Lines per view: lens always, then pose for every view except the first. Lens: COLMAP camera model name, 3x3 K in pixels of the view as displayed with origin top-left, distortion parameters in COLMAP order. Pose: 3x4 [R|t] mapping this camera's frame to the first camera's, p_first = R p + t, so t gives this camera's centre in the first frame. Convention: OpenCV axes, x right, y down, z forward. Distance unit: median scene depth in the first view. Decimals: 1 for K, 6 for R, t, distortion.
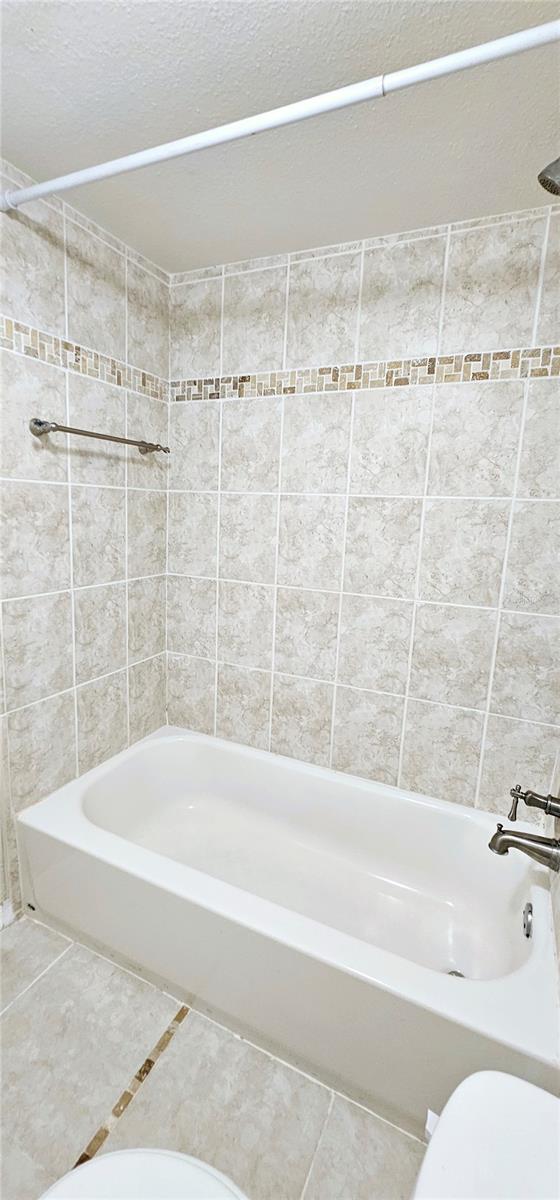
lens RADIAL K [[489.7, 0, 270.1], [0, 489.7, 596.3], [0, 0, 1]] dist [-0.000670, -0.000012]
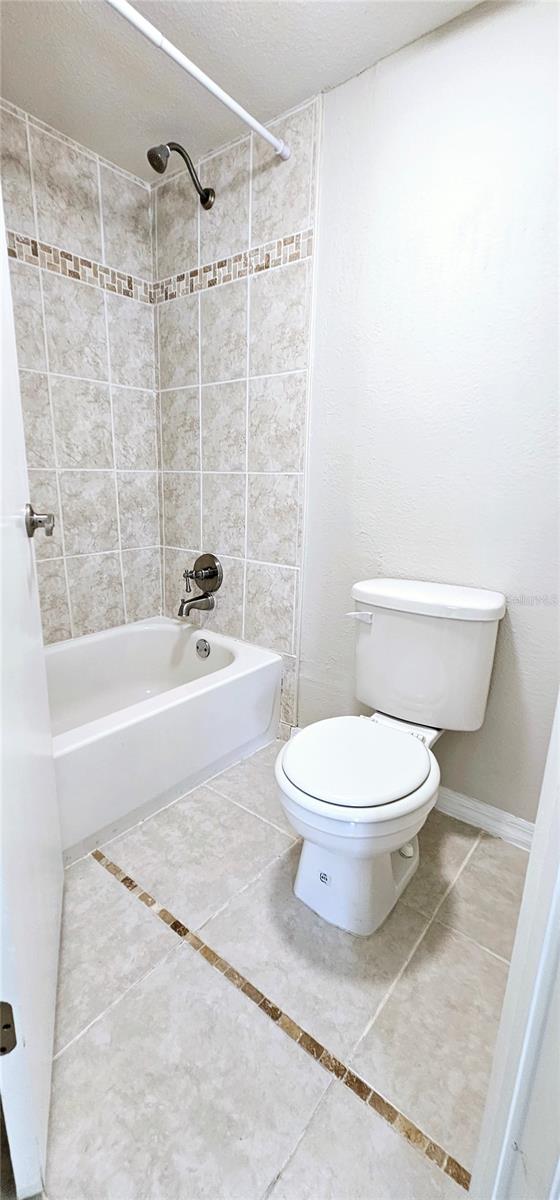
lens RADIAL K [[489.7, 0, 270.1], [0, 489.7, 596.3], [0, 0, 1]] dist [-0.000670, -0.000012]
pose [[0.235371, -0.267330, 0.934417, -0.766660], [0.166178, 0.958339, 0.232316, 0.115142], [-0.957593, 0.100599, 0.269990, 0.254313]]
